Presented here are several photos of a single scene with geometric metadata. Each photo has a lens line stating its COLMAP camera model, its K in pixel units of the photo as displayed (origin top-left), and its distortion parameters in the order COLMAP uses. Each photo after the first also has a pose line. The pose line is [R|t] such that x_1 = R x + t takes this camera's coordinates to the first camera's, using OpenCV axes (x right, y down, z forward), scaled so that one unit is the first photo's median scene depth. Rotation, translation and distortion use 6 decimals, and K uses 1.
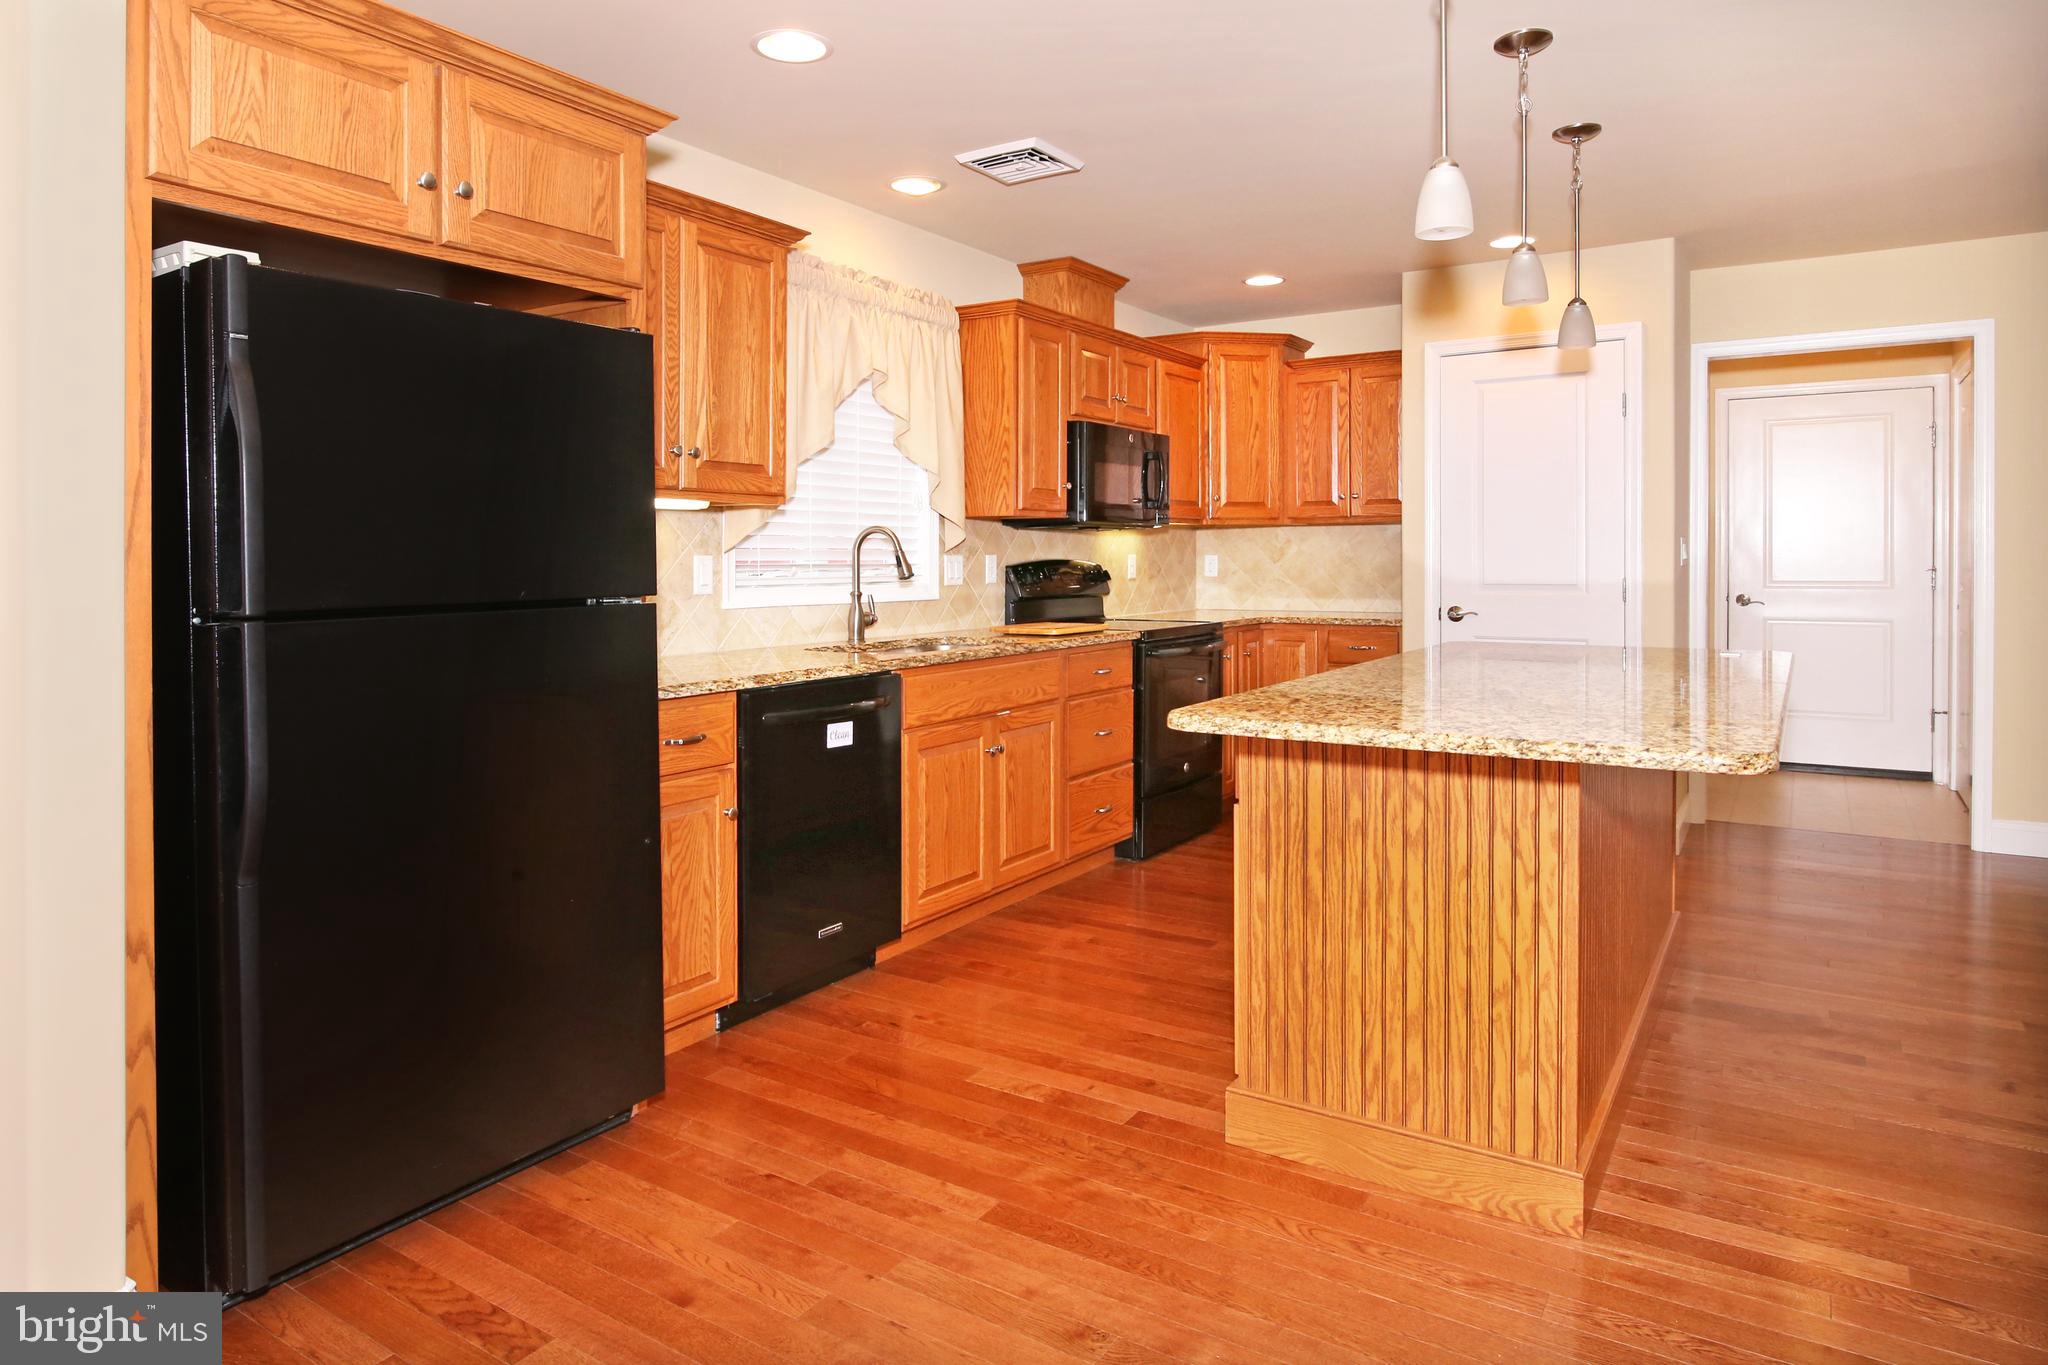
lens RADIAL K [[1211.4, 0, 1029.2], [0, 1211.4, 570.3], [0, 0, 1]] dist [-0.019226, -0.001010]
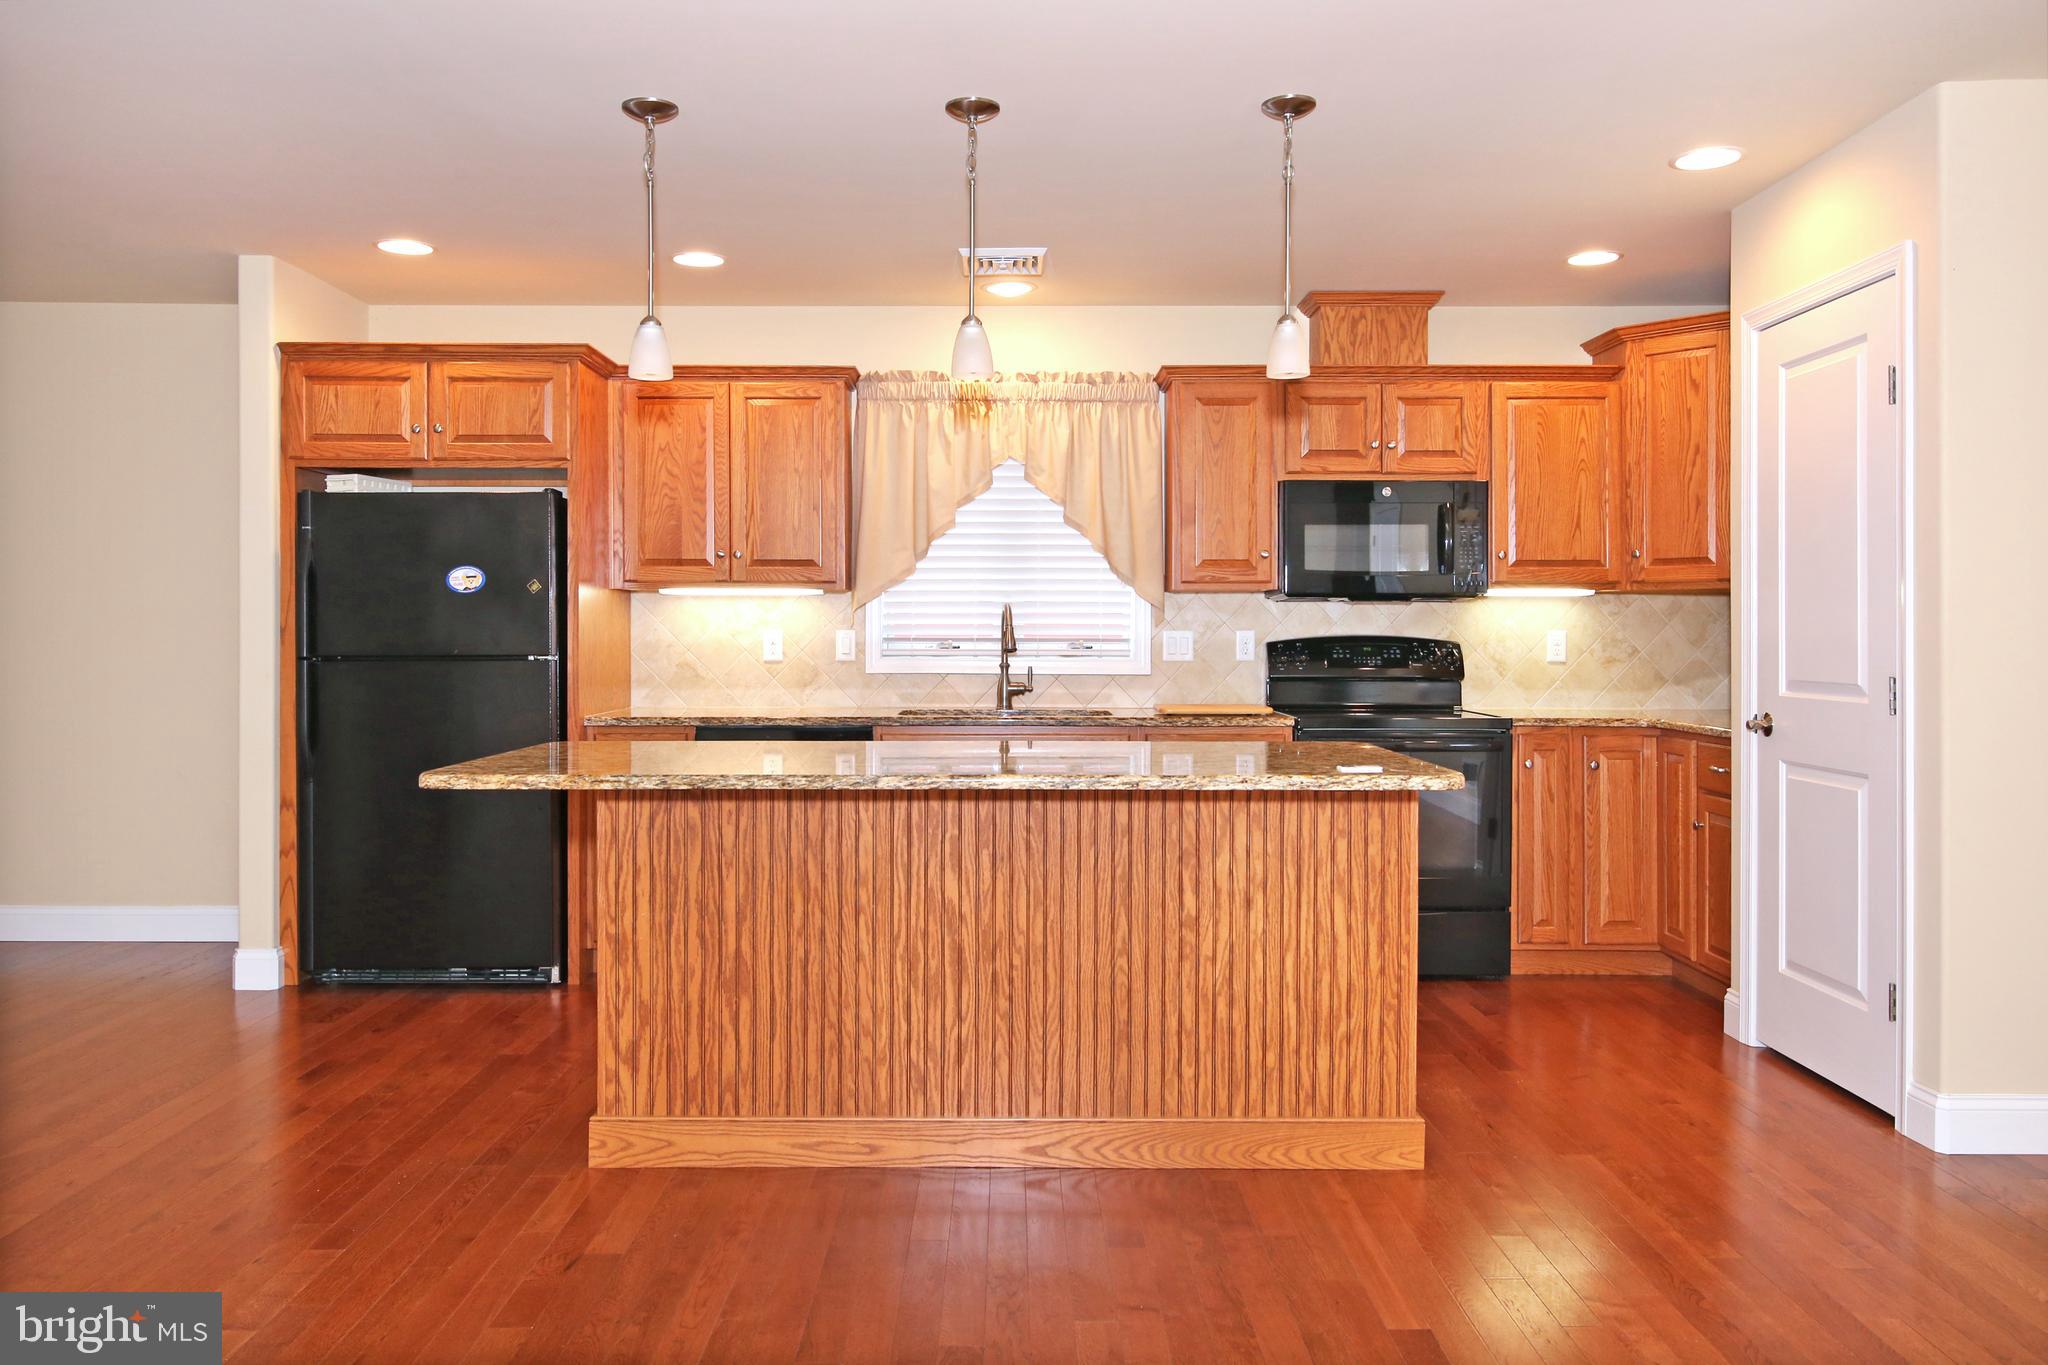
lens RADIAL K [[1534.1, 0, 1024.0], [0, 1534.1, 682.5], [0, 0, 1]] dist [0.027726, 0.002532]
pose [[0.532514, 0.032776, -0.845787, 1.250112], [-0.011849, 0.999441, 0.031270, -0.010525], [0.846338, -0.006630, 0.532604, 0.320392]]
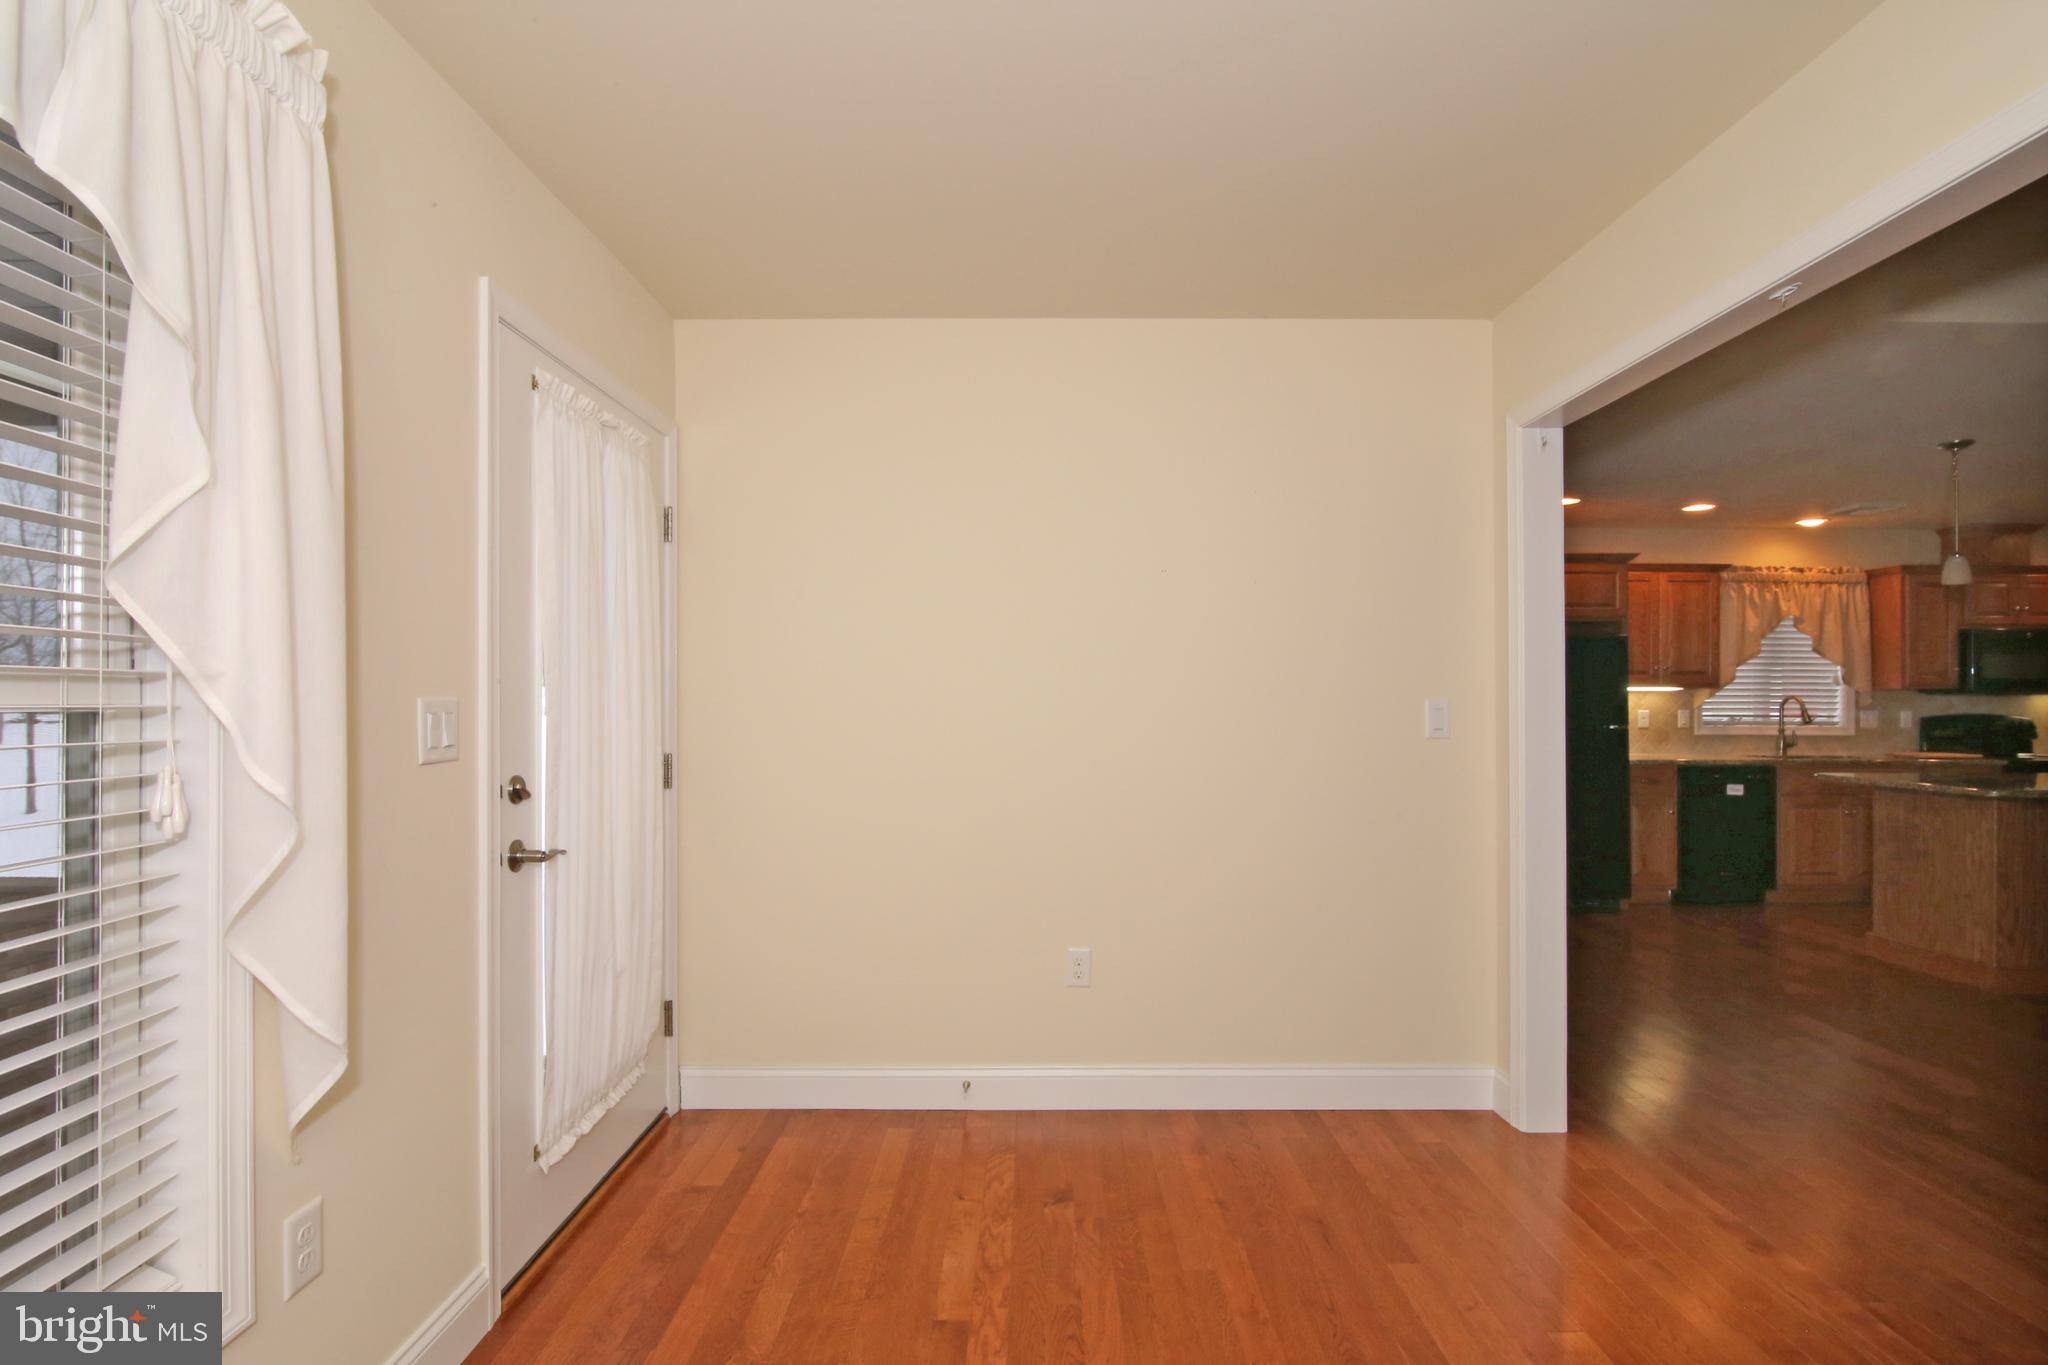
lens RADIAL K [[978.9, 0, 1024.0], [0, 978.9, 682.5], [0, 0, 1]] dist [-0.003477, -0.000530]
pose [[0.541881, -0.004872, -0.840441, 0.622643], [-0.014539, 0.999779, -0.015170, -0.018430], [0.840329, 0.020440, 0.541691, -1.060635]]
